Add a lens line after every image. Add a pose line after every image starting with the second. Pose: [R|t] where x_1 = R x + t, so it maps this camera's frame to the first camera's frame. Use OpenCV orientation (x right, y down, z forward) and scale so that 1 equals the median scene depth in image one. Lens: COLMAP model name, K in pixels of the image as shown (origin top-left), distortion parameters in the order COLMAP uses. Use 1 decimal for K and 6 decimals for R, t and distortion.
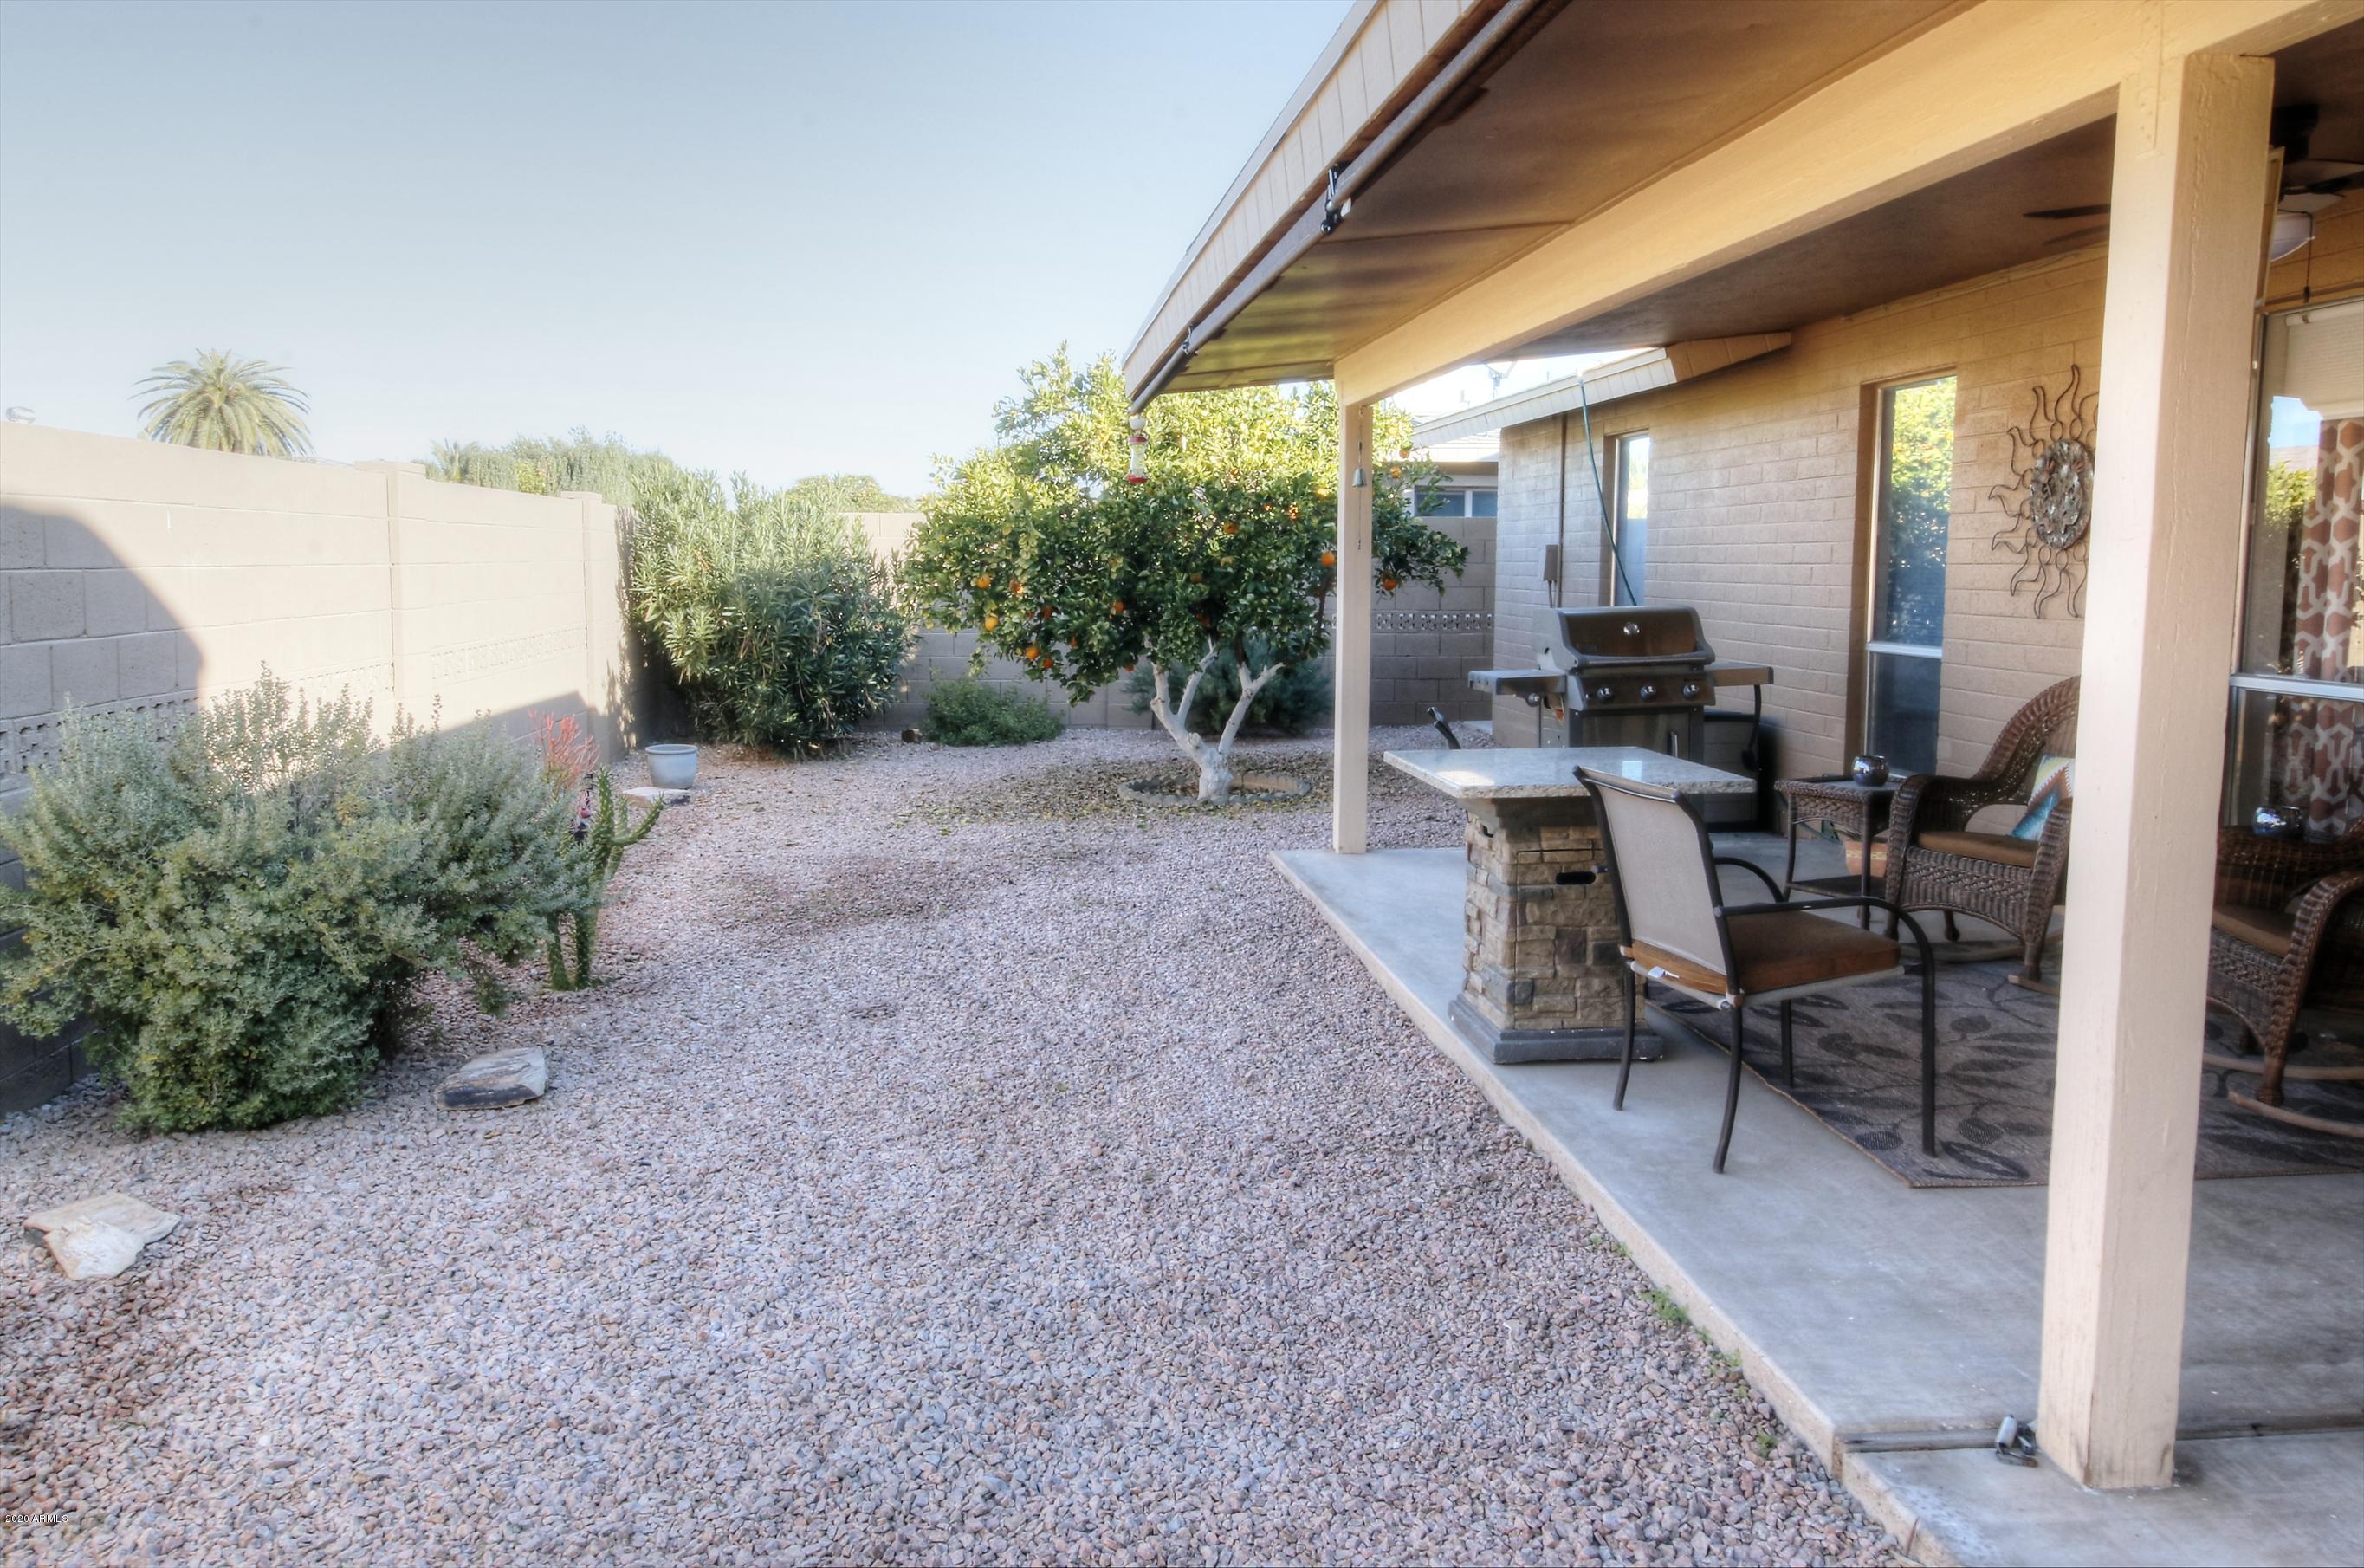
lens RADIAL K [[1740.4, 0, 1181.3], [0, 1740.4, 759.6], [0, 0, 1]] dist [0.009147, -0.004277]
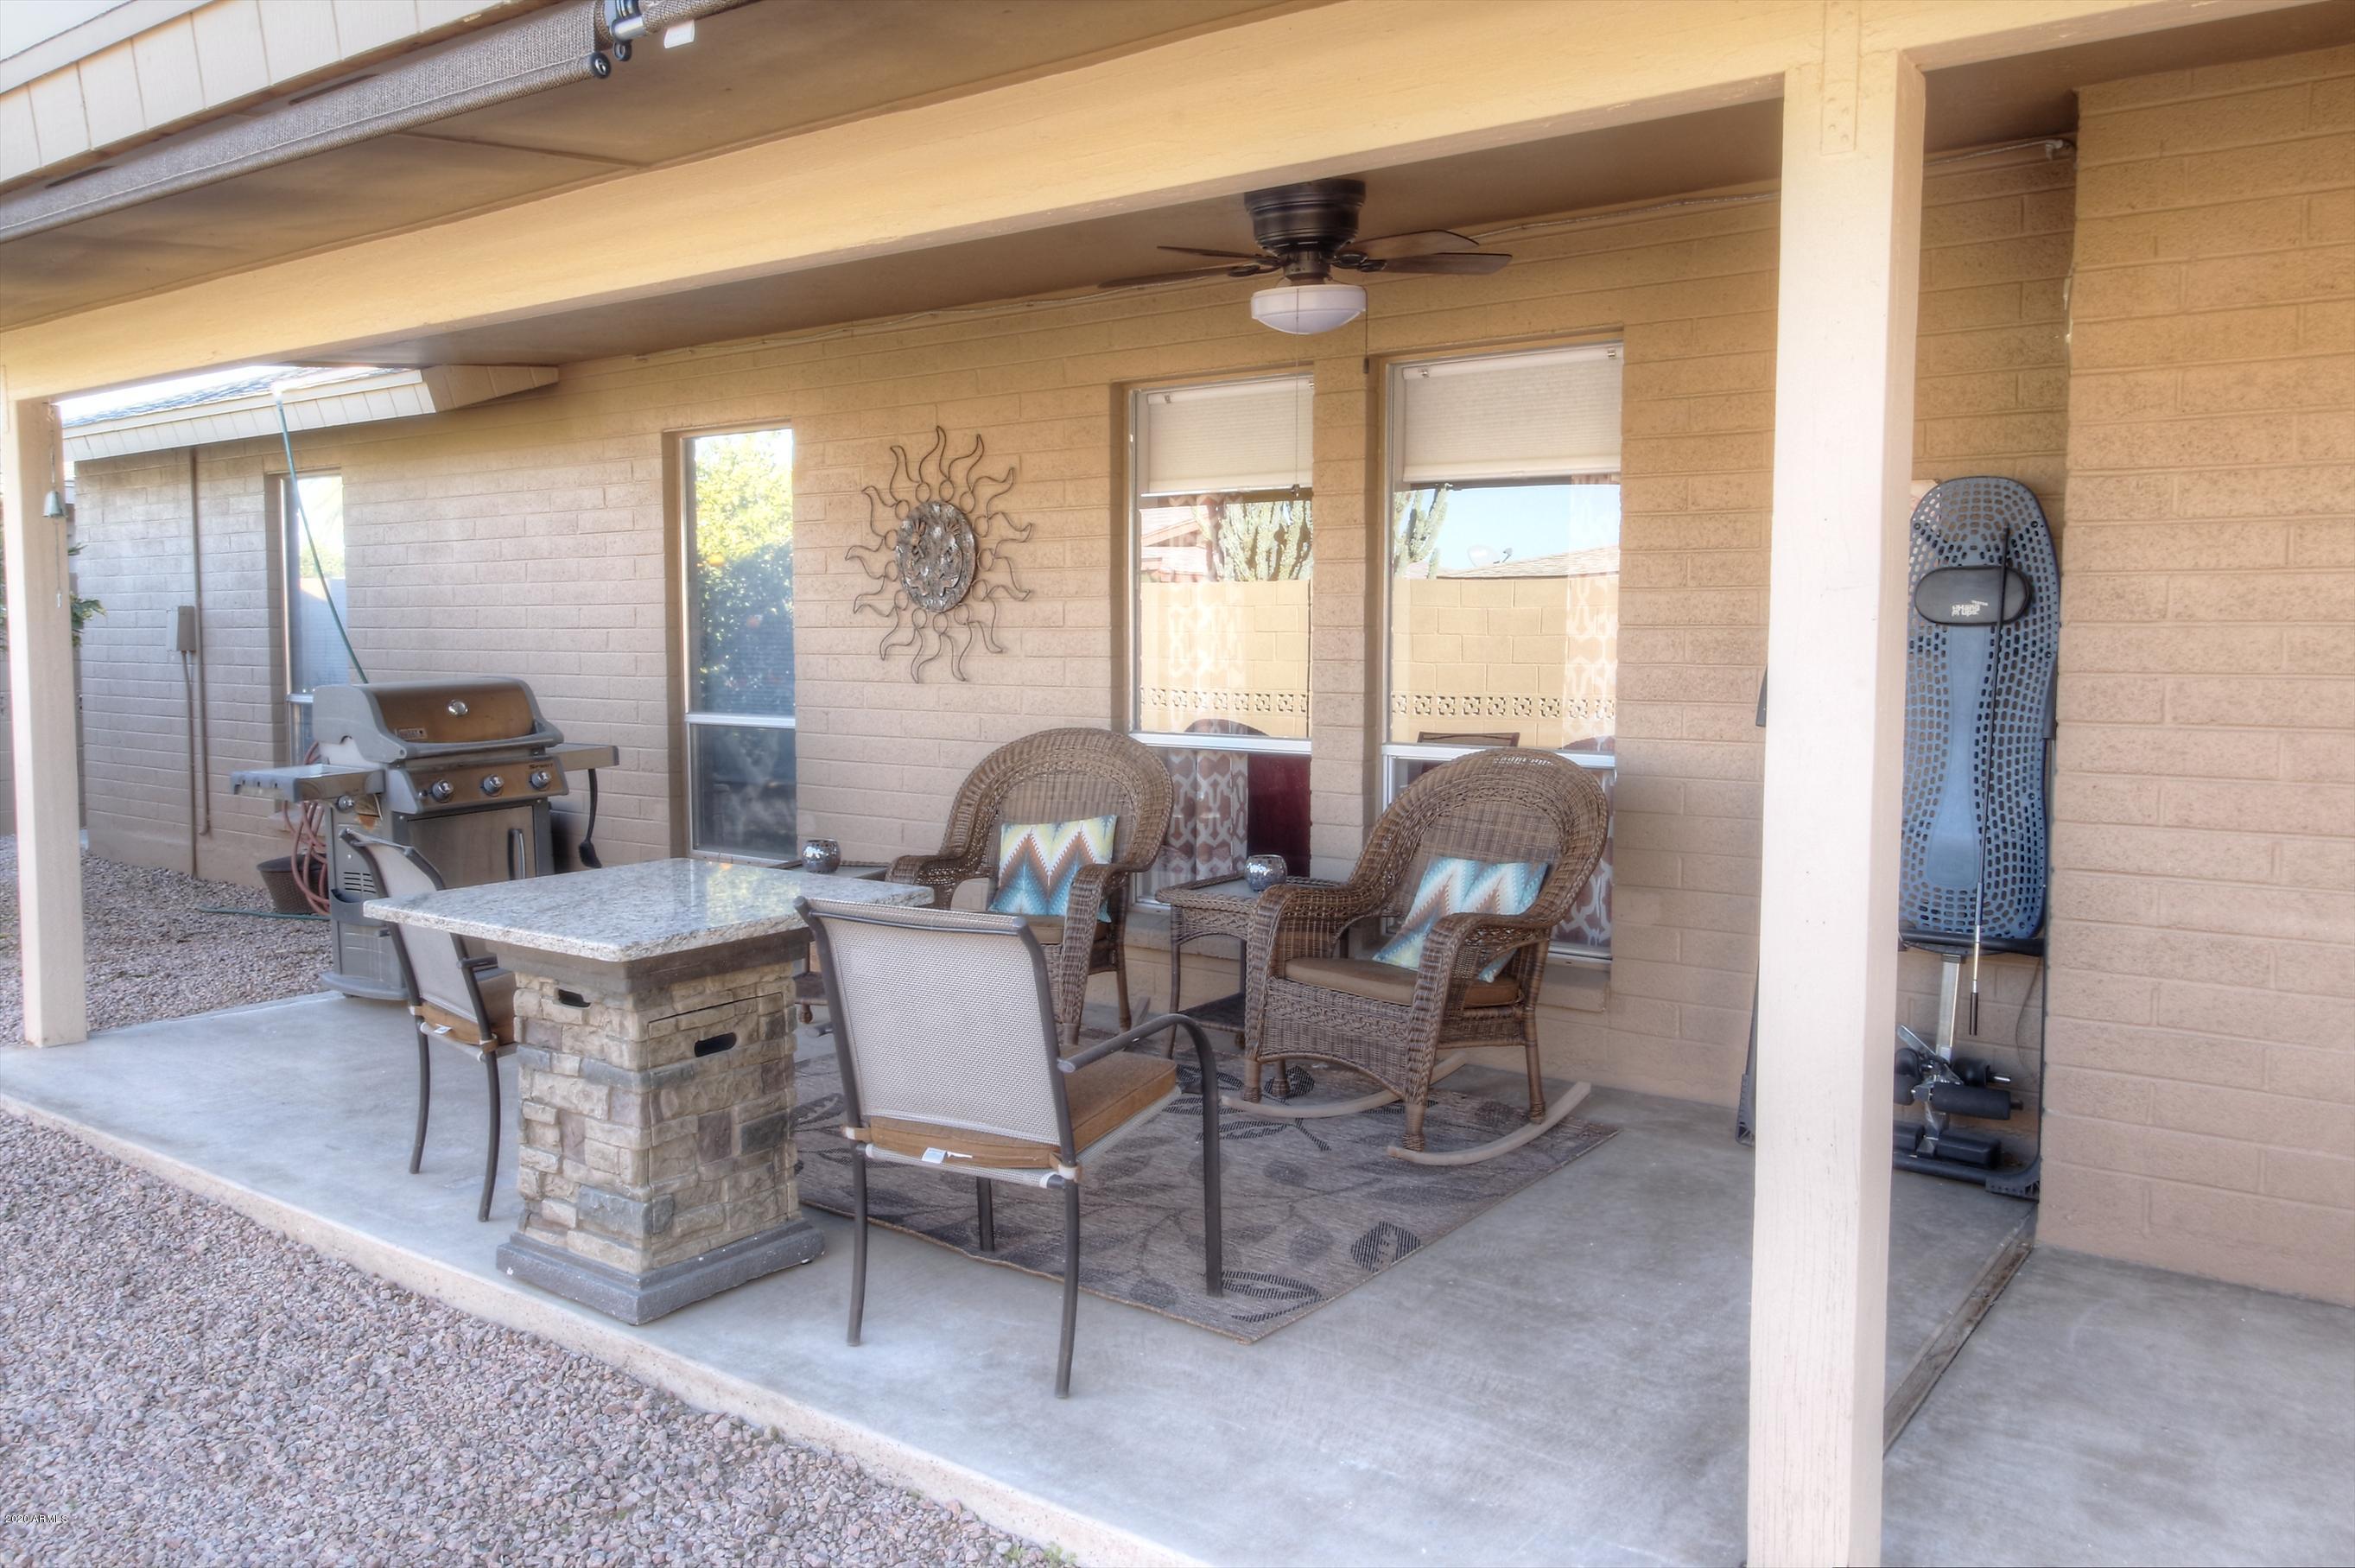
lens RADIAL K [[1733.7, 0, 1176.8], [0, 1733.7, 759.7], [0, 0, 1]] dist [0.009147, -0.004277]
pose [[0.680371, -0.056226, 0.730708, -0.124942], [0.084475, 0.996424, -0.001984, -0.025097], [-0.727983, 0.063076, 0.682688, 0.245590]]
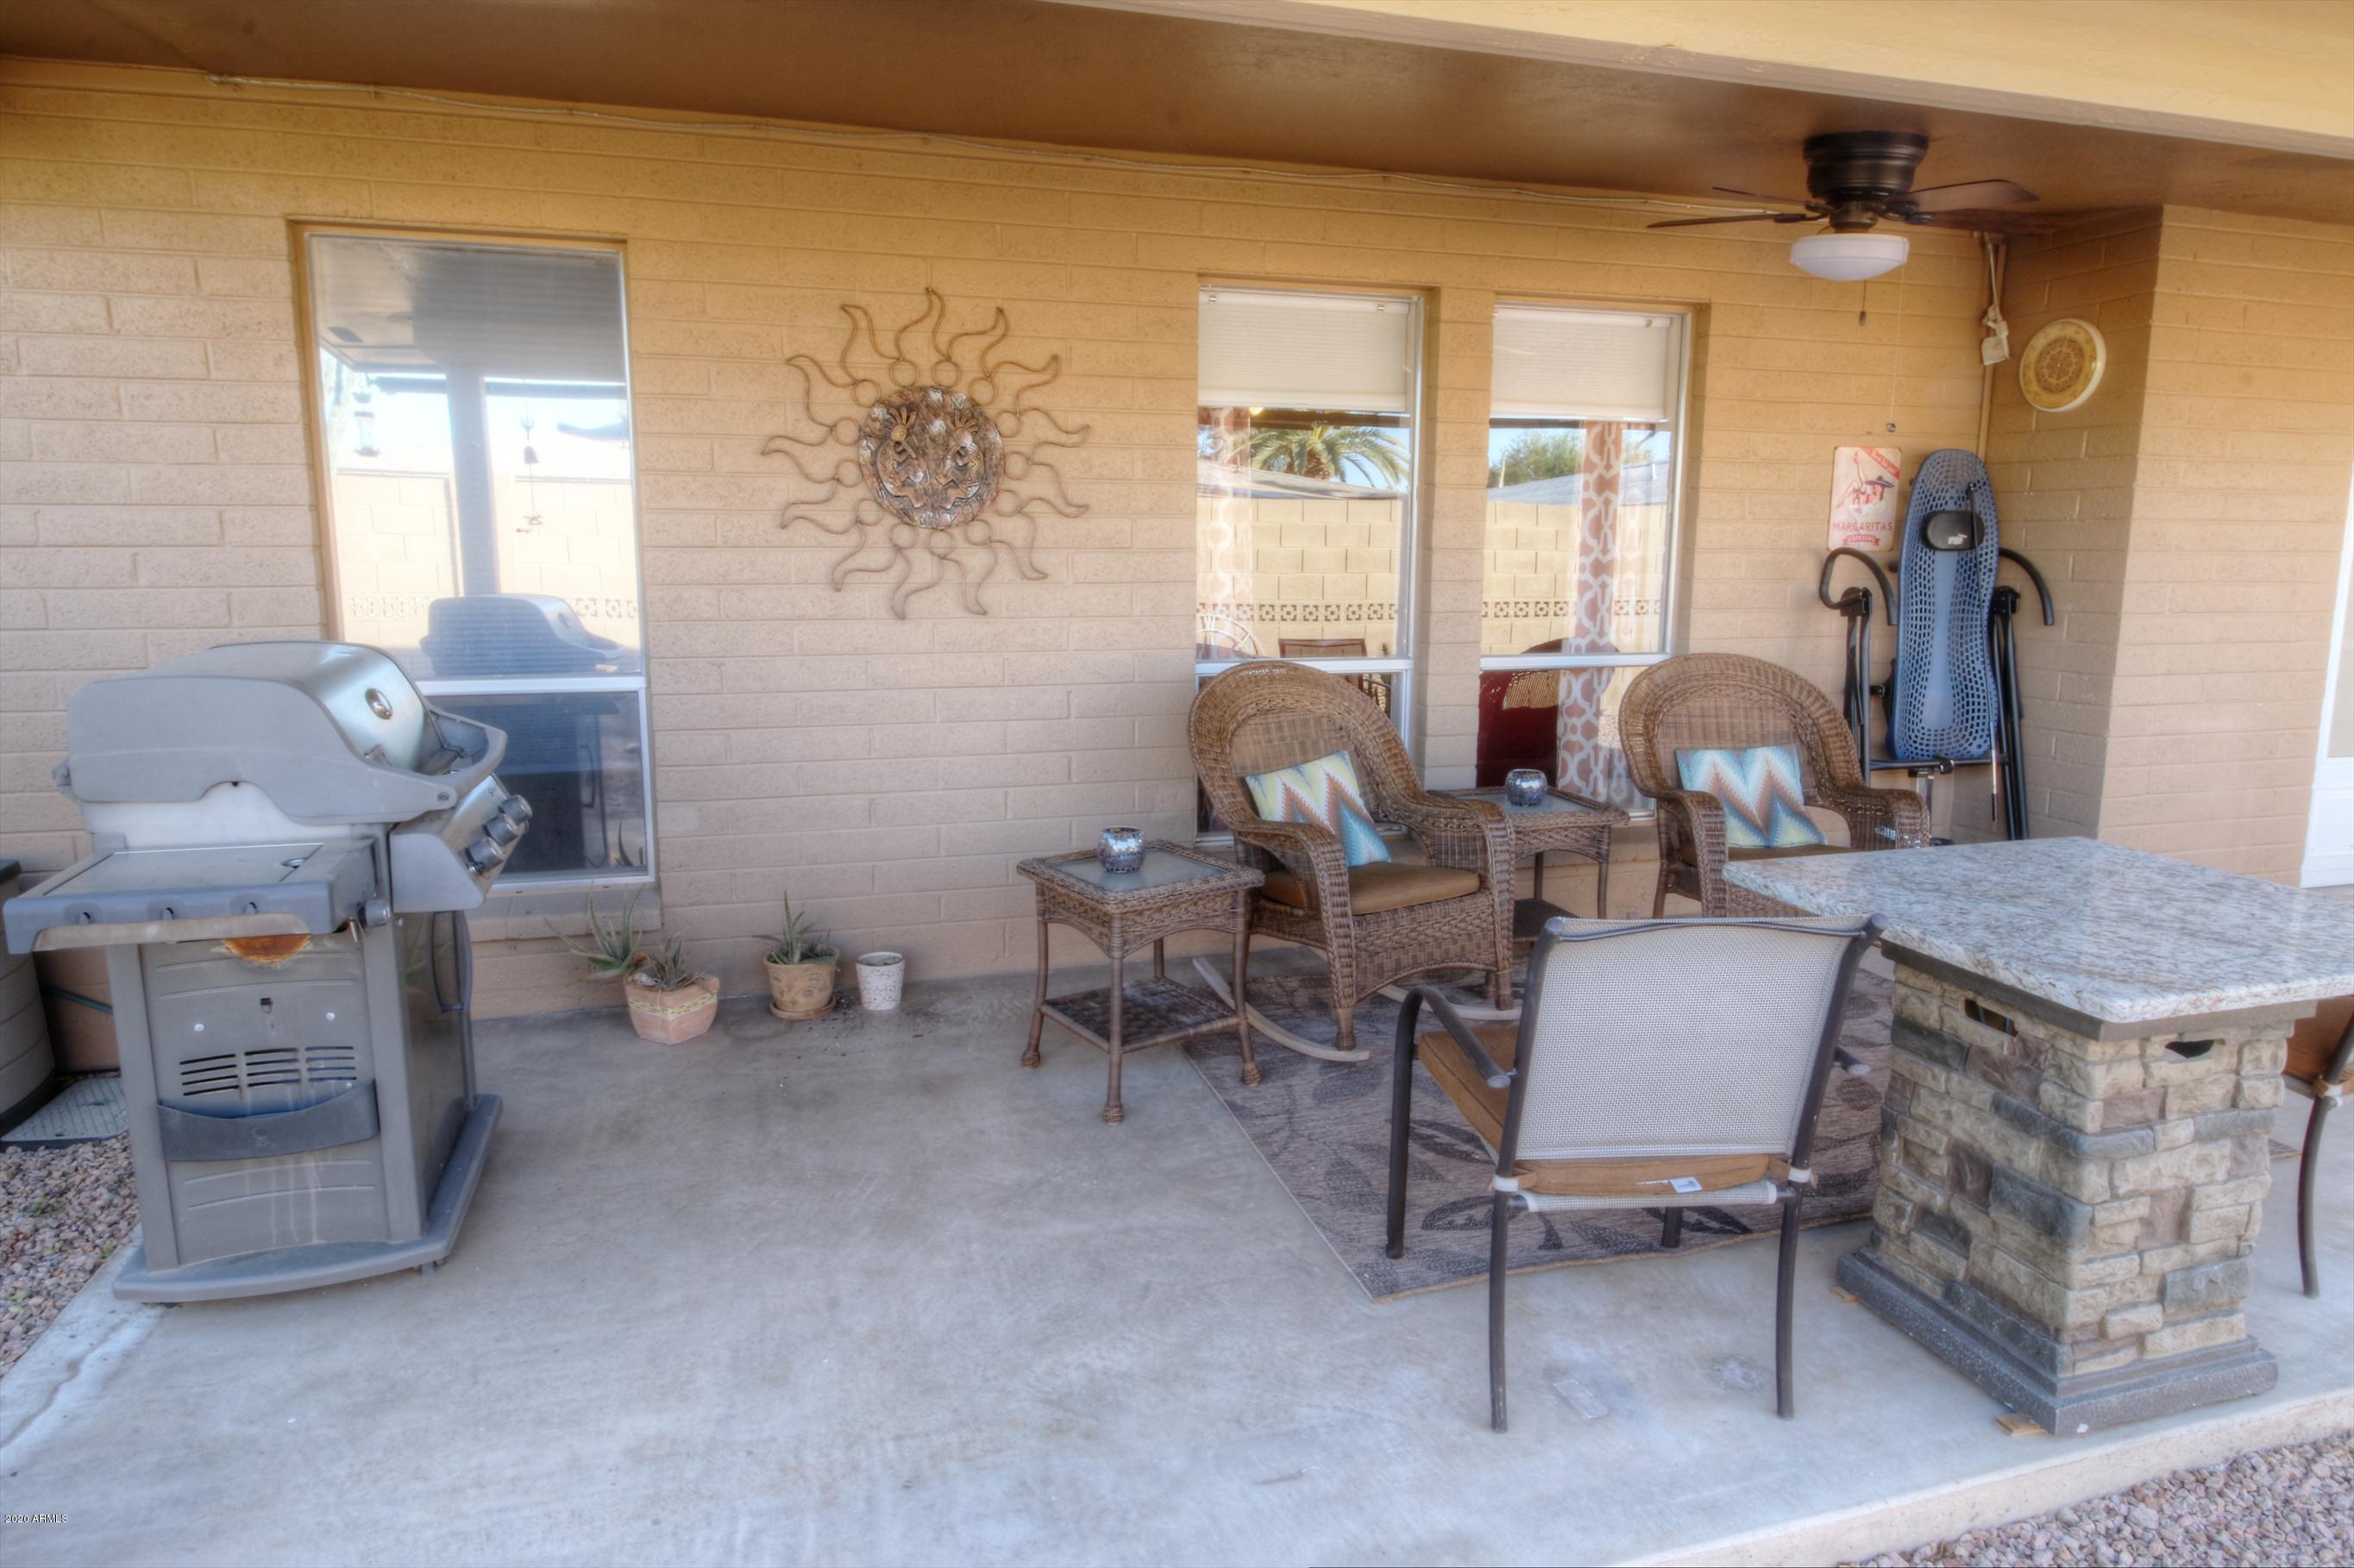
lens RADIAL K [[1370.4, 0, 1174.3], [0, 1370.4, 761.8], [0, 0, 1]] dist [-0.002621, -0.001710]
pose [[-0.175541, -0.158237, 0.971672, -0.128526], [0.107437, 0.978024, 0.178681, -0.119127], [-0.978592, 0.135760, -0.154683, 1.024332]]
